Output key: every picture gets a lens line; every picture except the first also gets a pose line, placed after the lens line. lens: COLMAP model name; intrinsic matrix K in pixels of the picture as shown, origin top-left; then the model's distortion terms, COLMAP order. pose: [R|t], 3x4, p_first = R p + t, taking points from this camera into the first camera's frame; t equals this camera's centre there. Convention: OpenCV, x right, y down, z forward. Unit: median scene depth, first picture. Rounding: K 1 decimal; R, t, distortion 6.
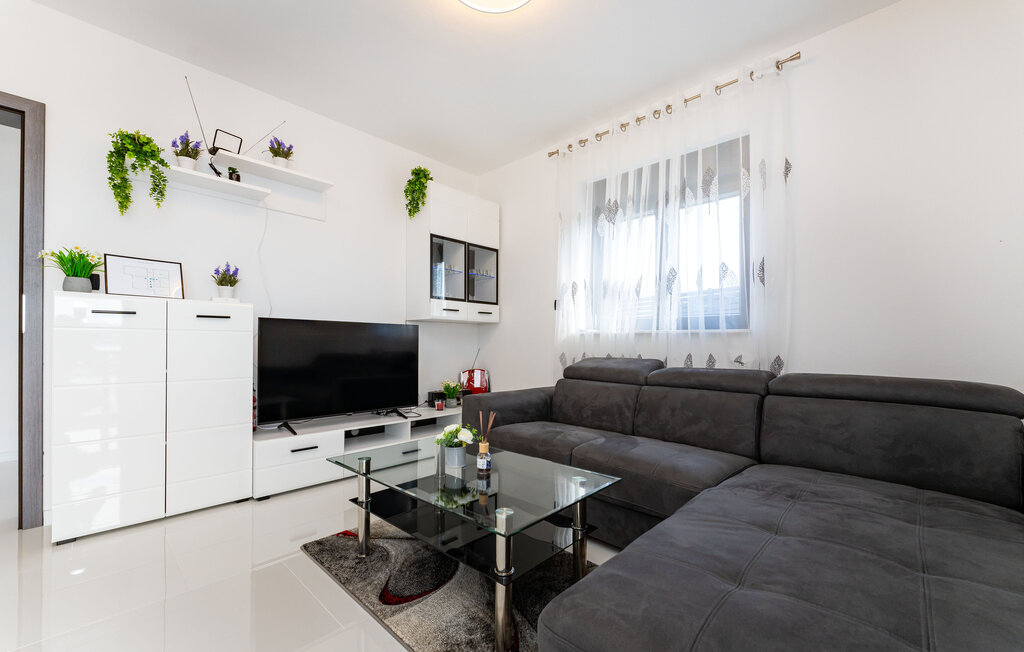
lens RADIAL K [[401.8, 0, 448.6], [0, 401.8, 332.5], [0, 0, 1]] dist [-0.000395, -0.000125]
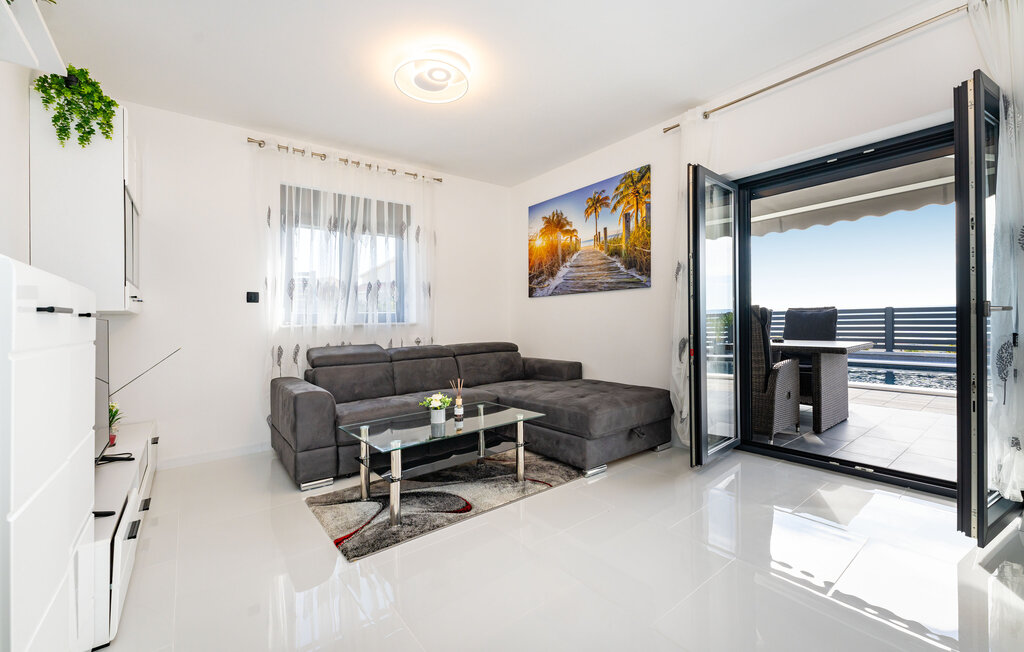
lens RADIAL K [[408.1, 0, 512.0], [0, 408.1, 326.0], [0, 0, 1]] dist [0.000128, -0.000294]
pose [[0.132029, -0.020171, 0.991041, -0.856218], [0.003552, 0.999796, 0.019876, -0.024363], [-0.991239, 0.000896, 0.132074, 0.336292]]
